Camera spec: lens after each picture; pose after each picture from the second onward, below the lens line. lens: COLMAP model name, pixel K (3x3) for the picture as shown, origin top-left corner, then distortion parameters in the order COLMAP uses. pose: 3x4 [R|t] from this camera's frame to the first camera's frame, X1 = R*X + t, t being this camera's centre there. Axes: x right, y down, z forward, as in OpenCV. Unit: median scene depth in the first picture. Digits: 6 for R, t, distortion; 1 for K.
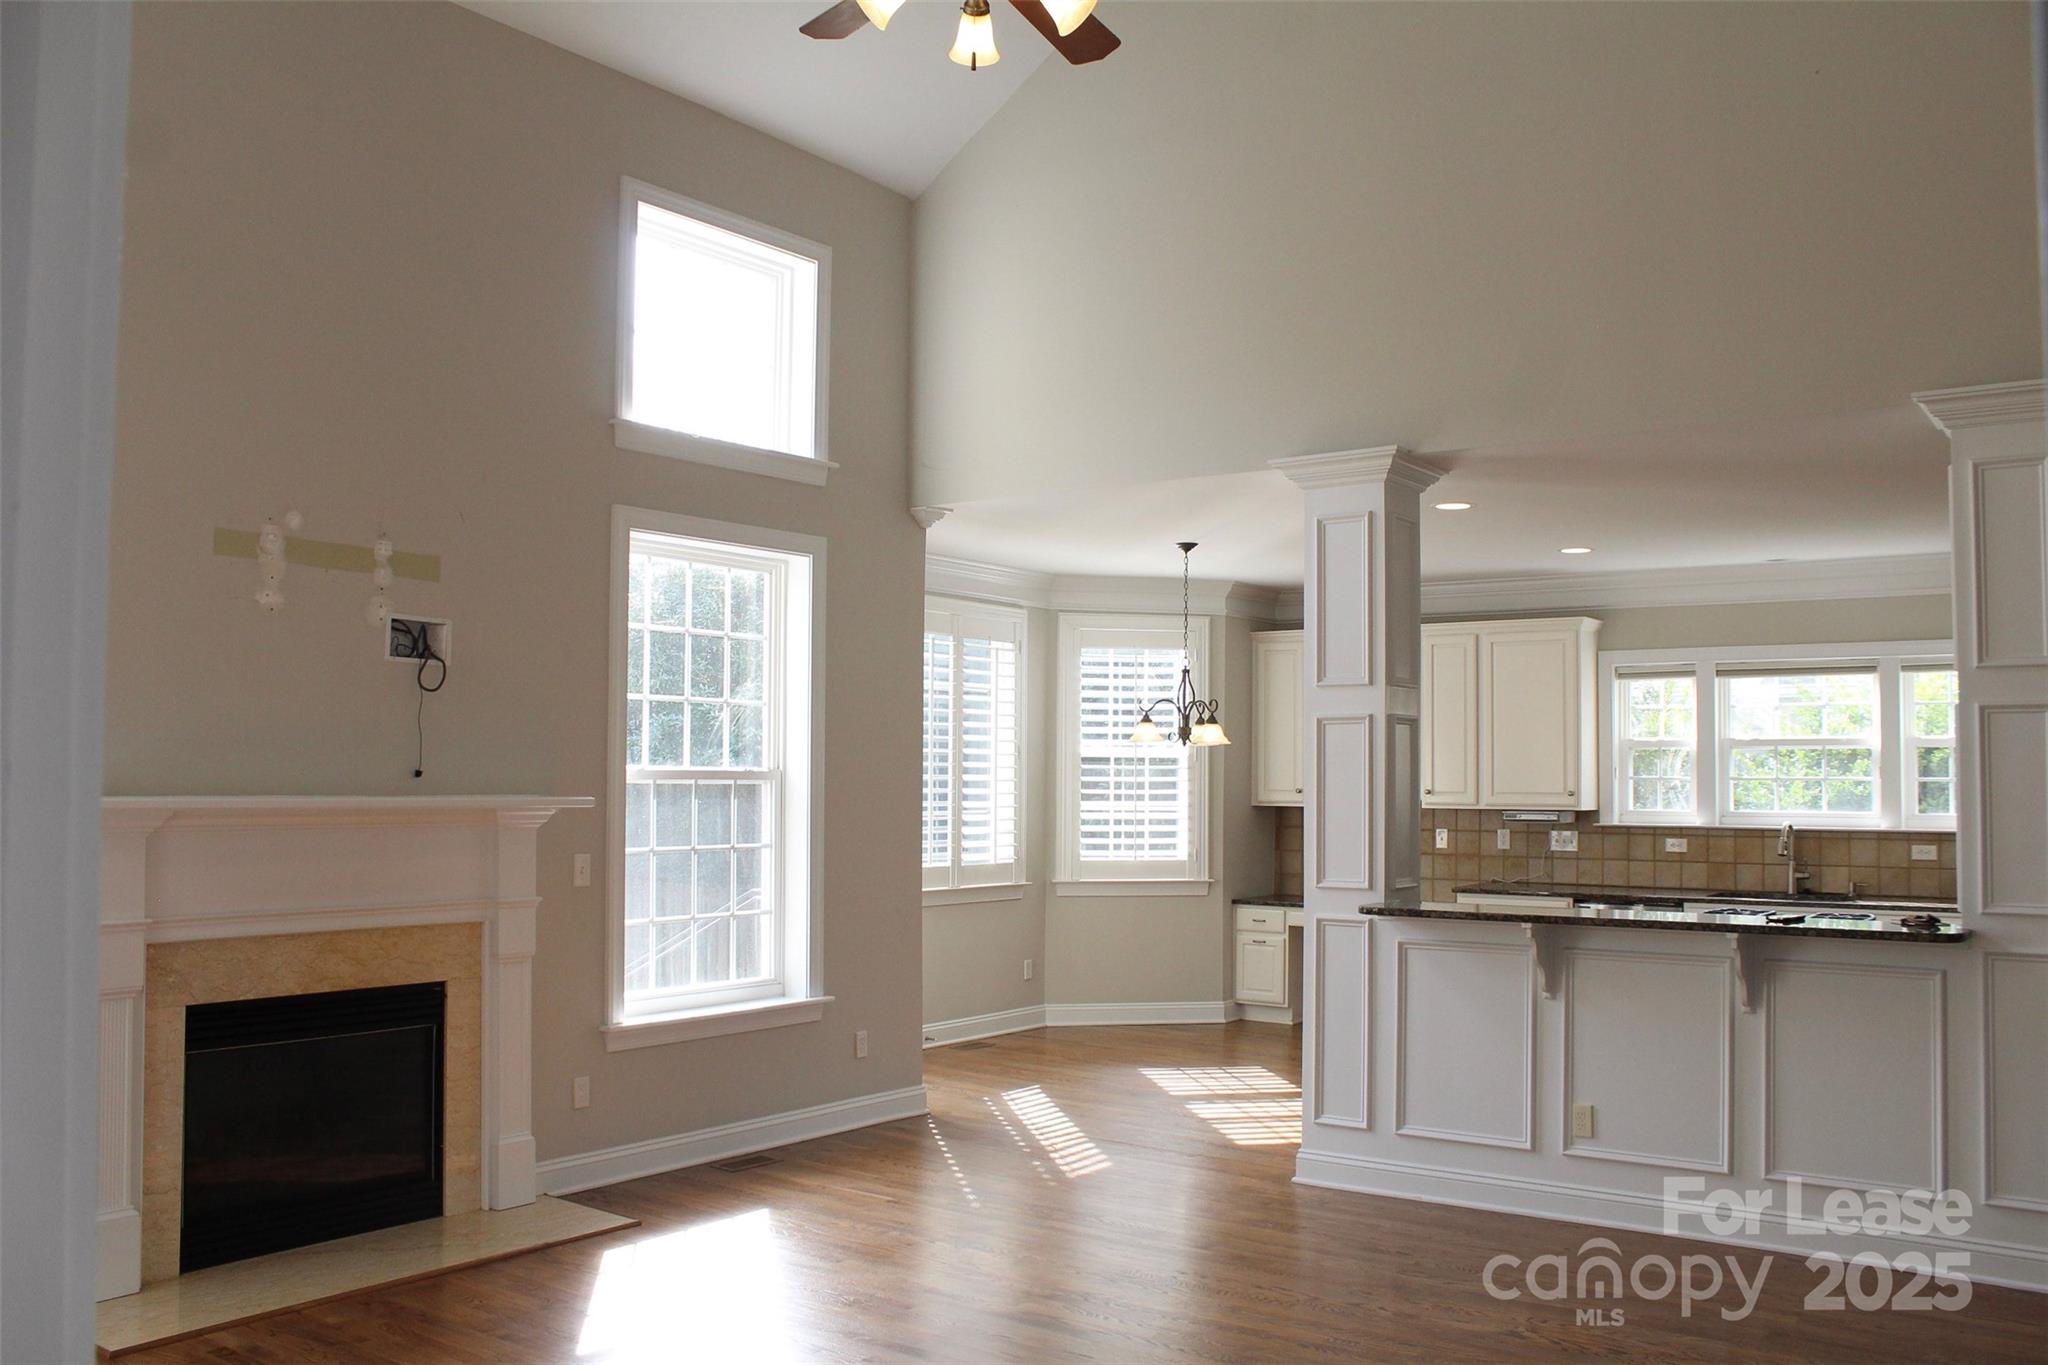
lens RADIAL K [[1737.7, 0, 1018.7], [0, 1737.7, 674.6], [0, 0, 1]] dist [-0.110345, 0.022232]
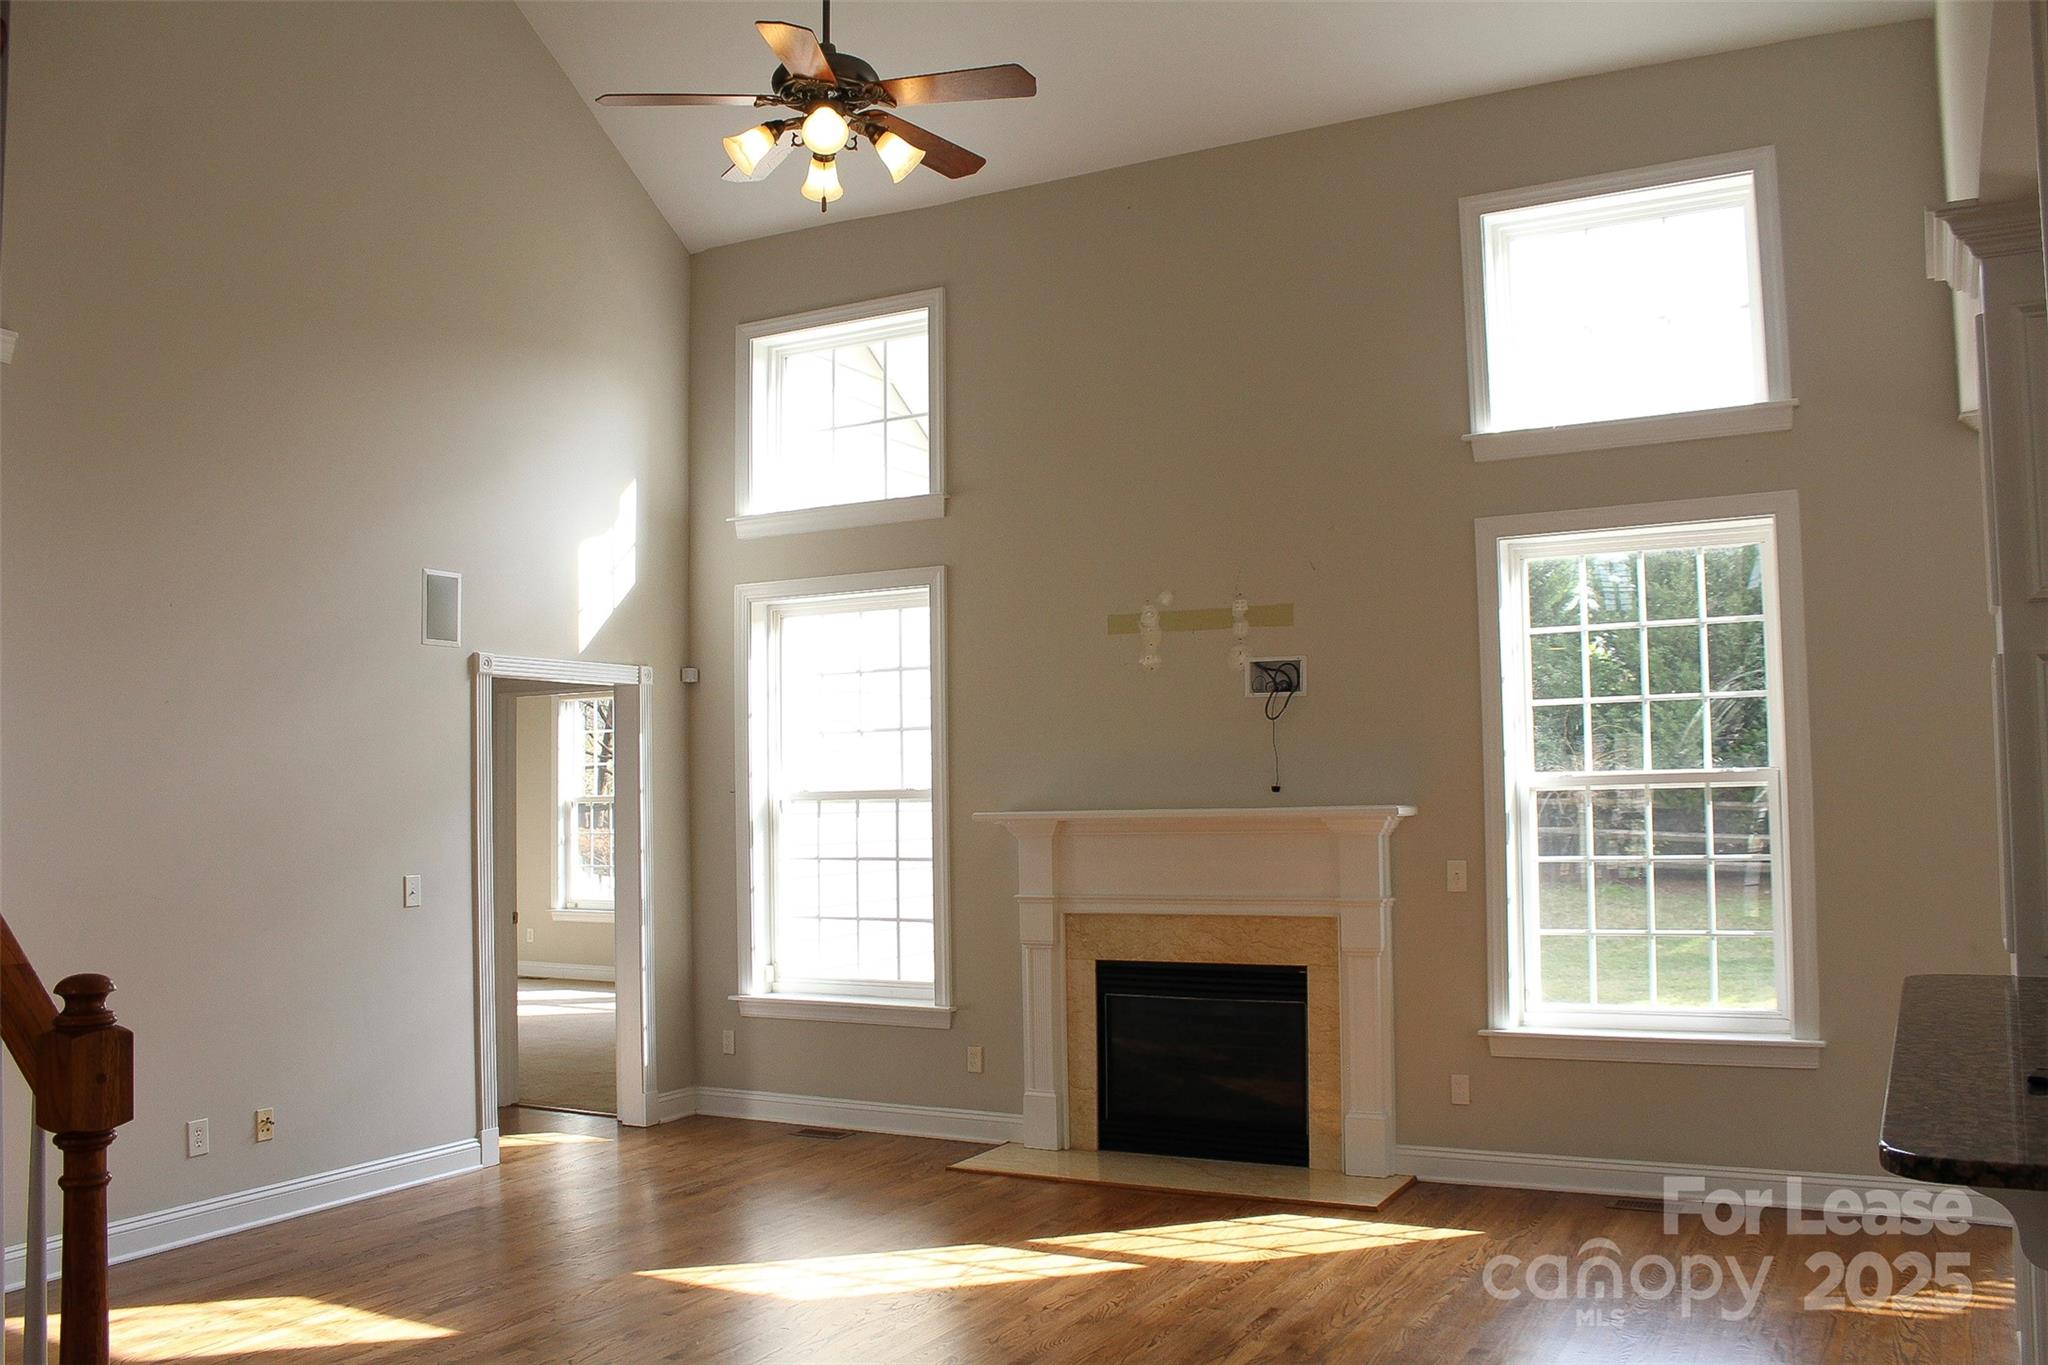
lens RADIAL K [[1737.7, 0, 1020.3], [0, 1737.7, 691.4], [0, 0, 1]] dist [-0.110345, 0.022232]
pose [[0.136474, -0.066781, -0.988390, 0.778787], [0.077420, 0.995393, -0.056564, 0.042212], [0.987614, -0.068801, 0.141015, 0.621844]]
